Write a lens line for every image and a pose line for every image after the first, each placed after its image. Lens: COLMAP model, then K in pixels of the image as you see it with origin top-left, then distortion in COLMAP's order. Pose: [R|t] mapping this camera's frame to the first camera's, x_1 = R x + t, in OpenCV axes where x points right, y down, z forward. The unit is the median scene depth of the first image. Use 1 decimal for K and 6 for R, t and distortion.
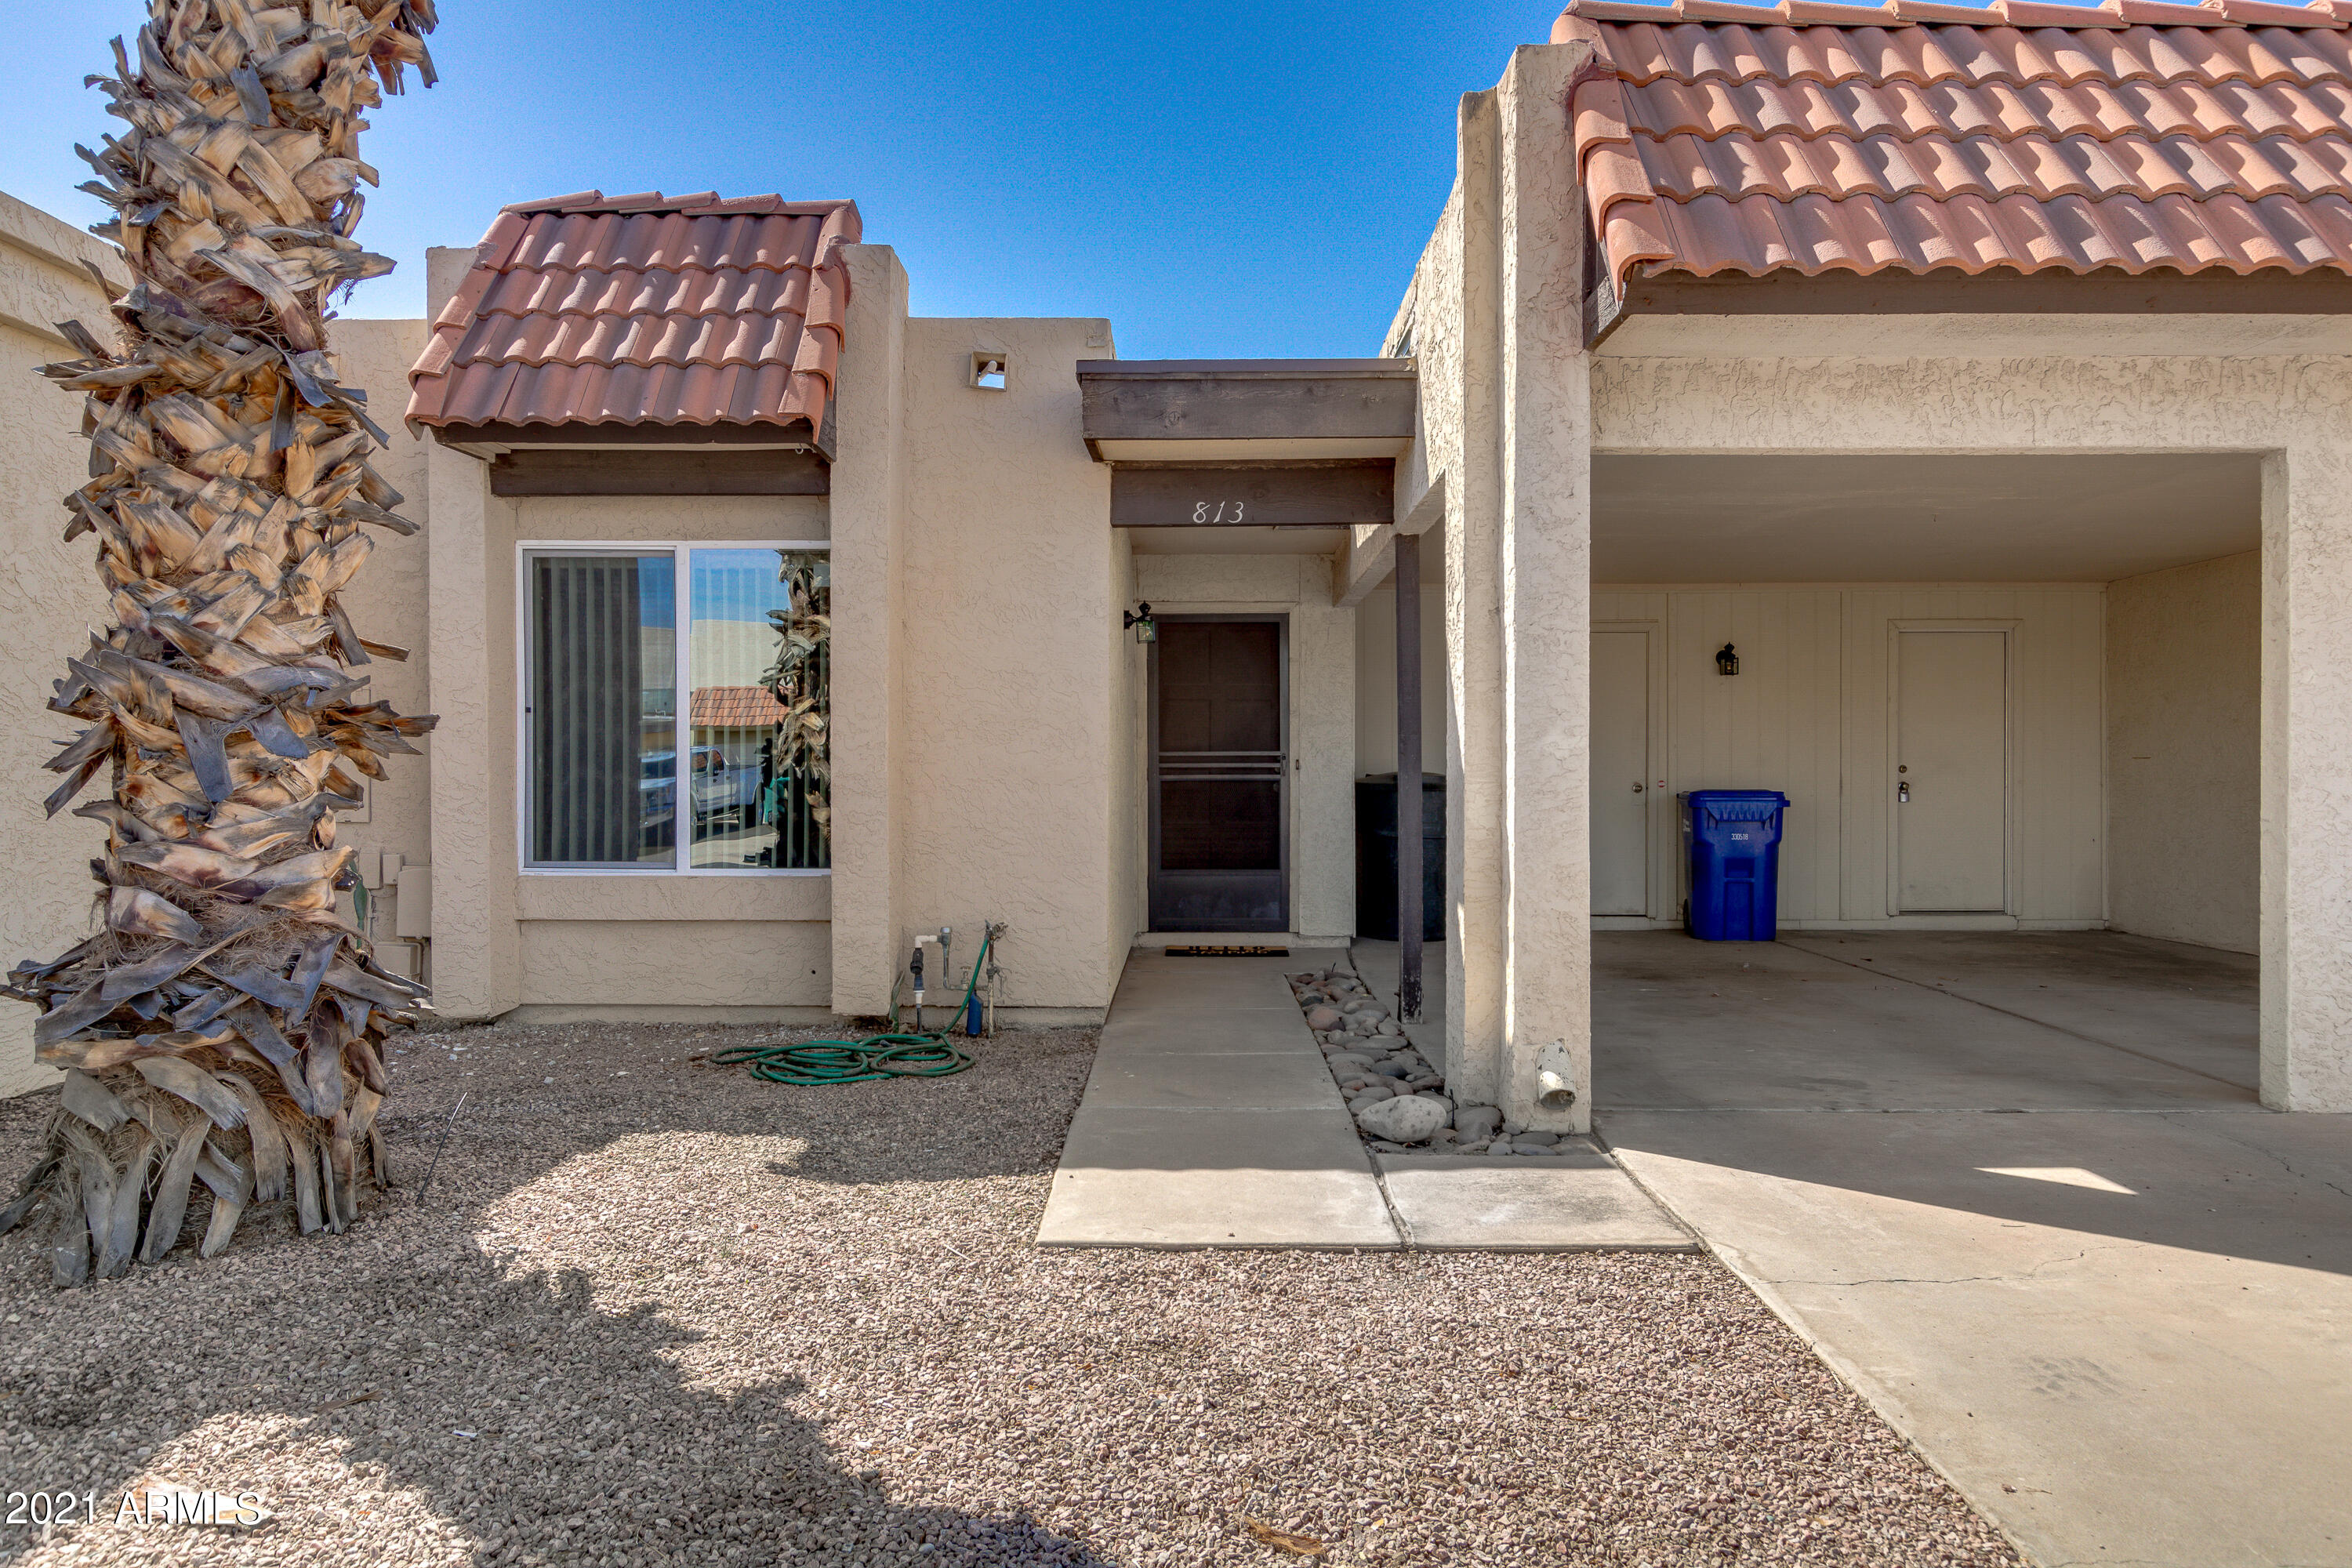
lens RADIAL K [[1605.4, 0, 1176.0], [0, 1605.4, 784.0], [0, 0, 1]] dist [-0.002473, -0.000528]
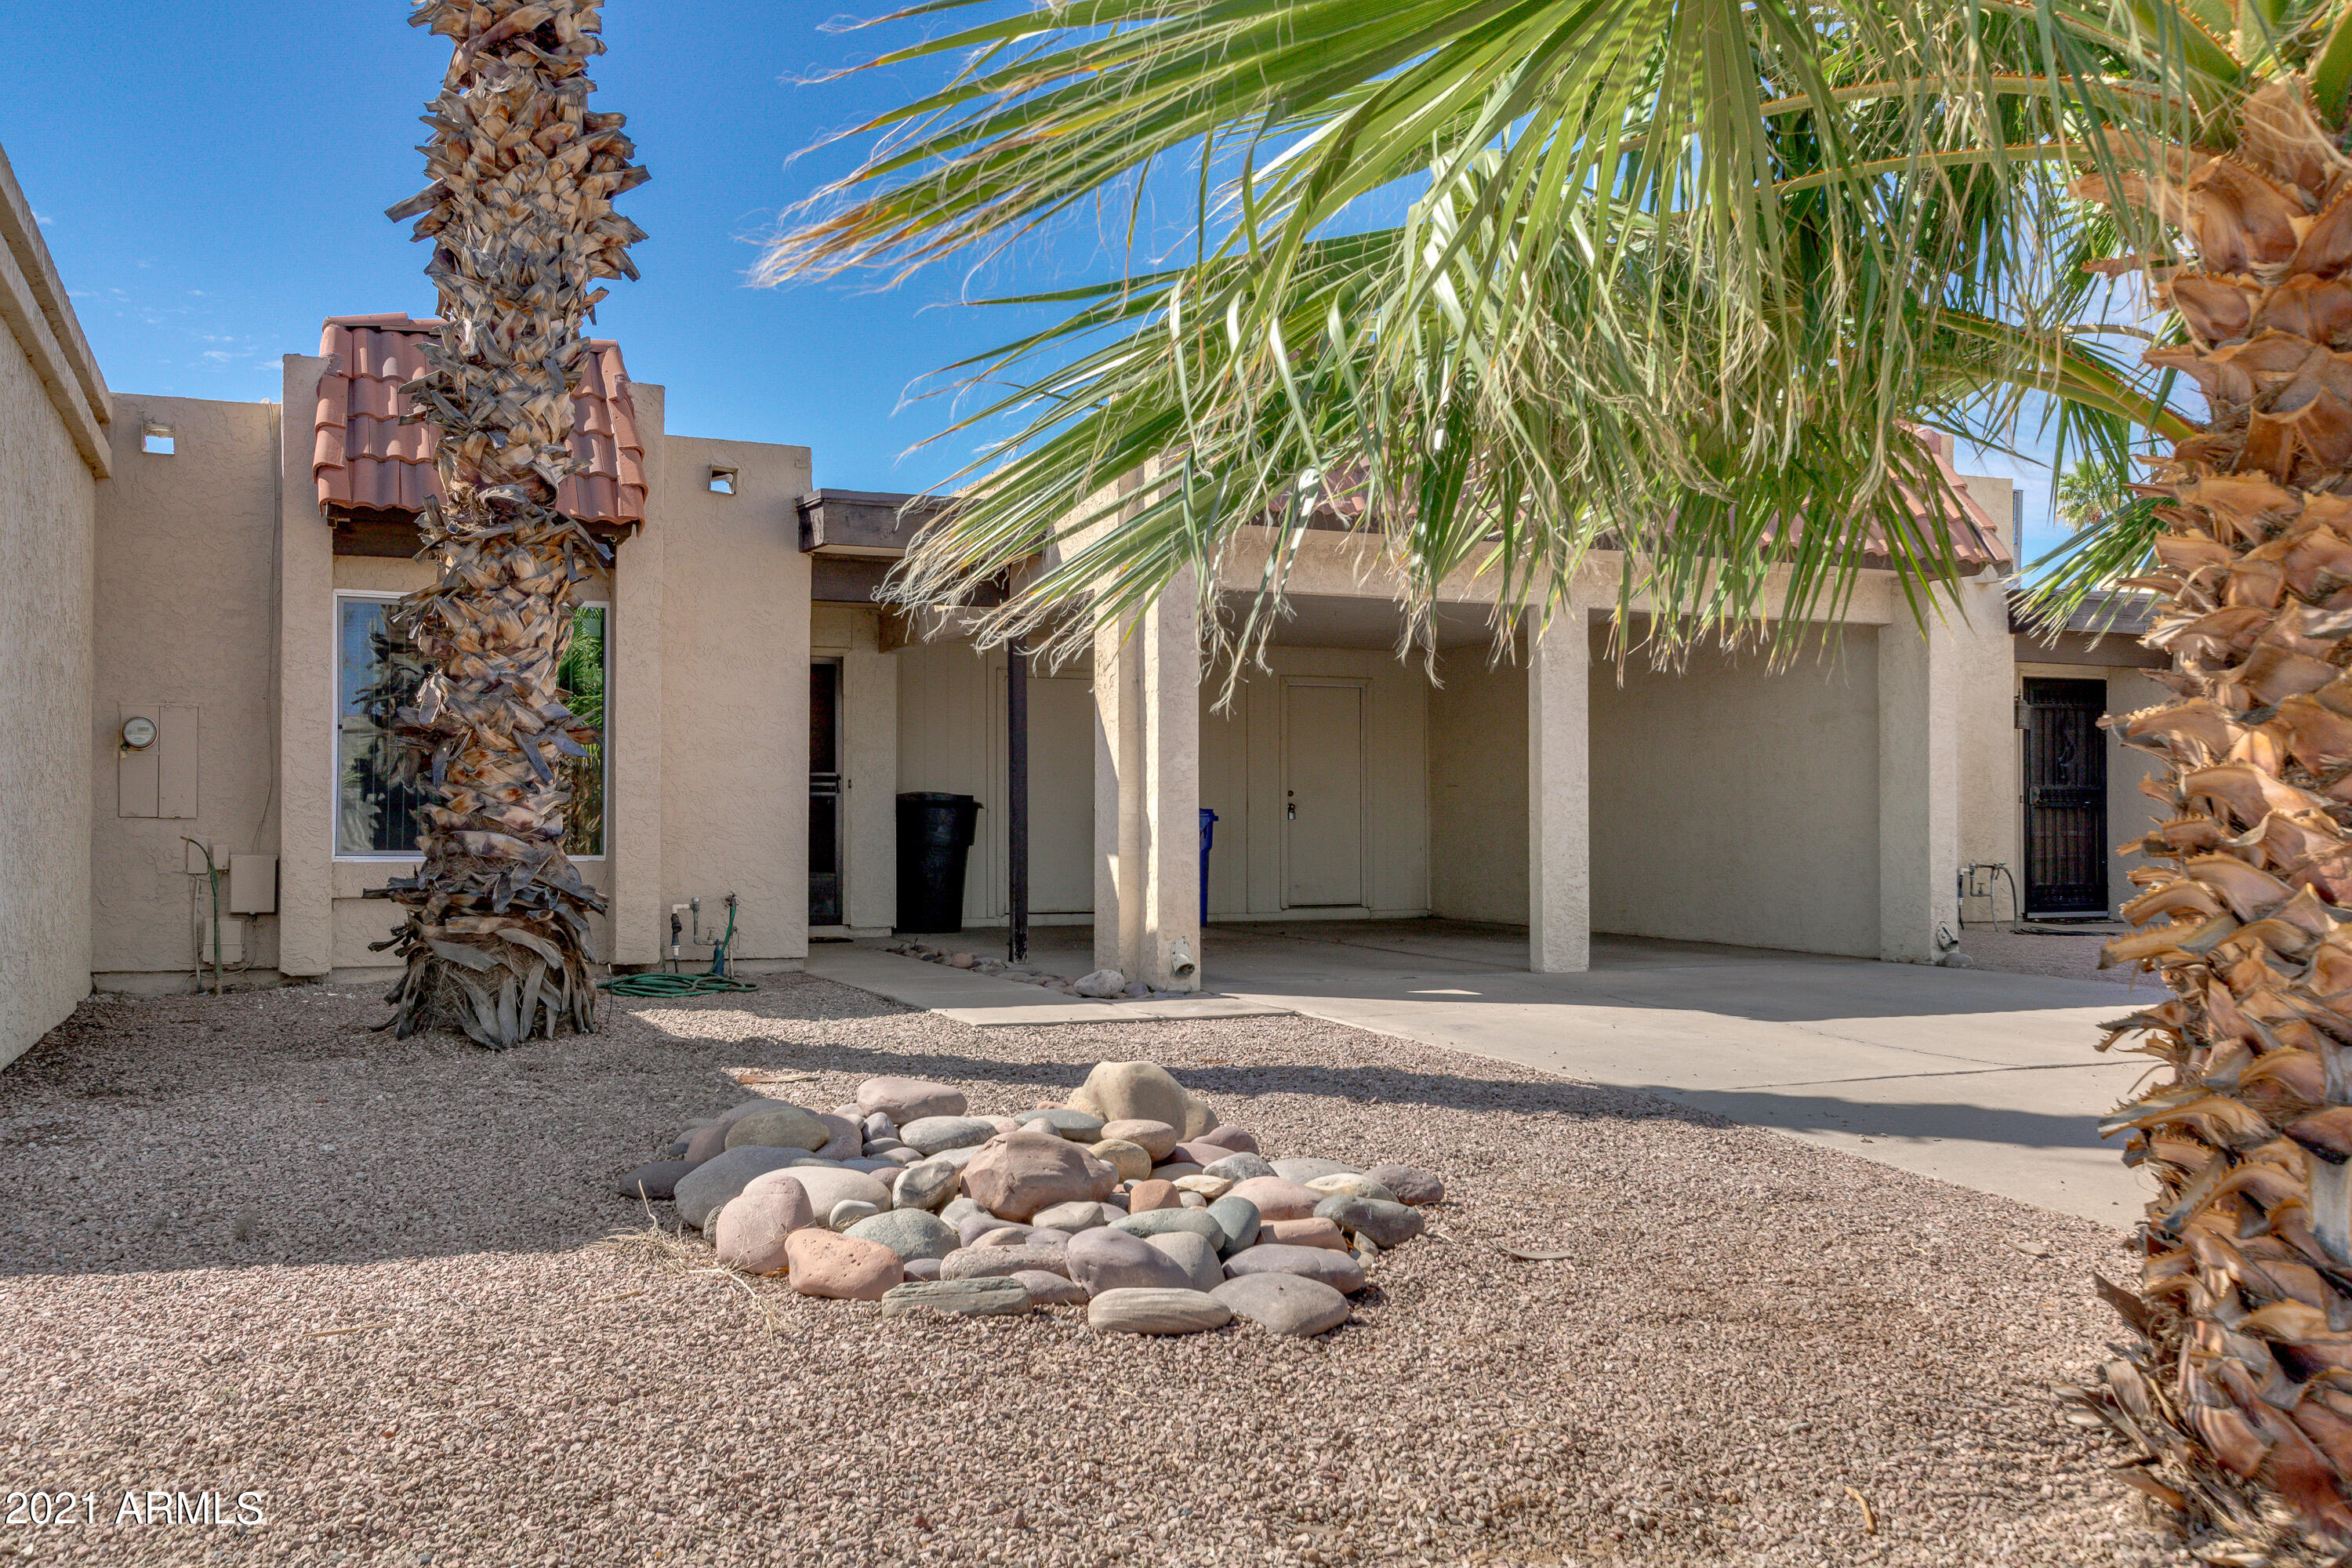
lens RADIAL K [[2014.3, 0, 1176.0], [0, 2014.3, 784.0], [0, 0, 1]] dist [0.003638, 0.000669]
pose [[0.912077, 0.008848, 0.409924, -0.507459], [0.001441, 0.999692, -0.024784, 0.040482], [-0.410017, 0.023196, 0.911783, -0.745453]]
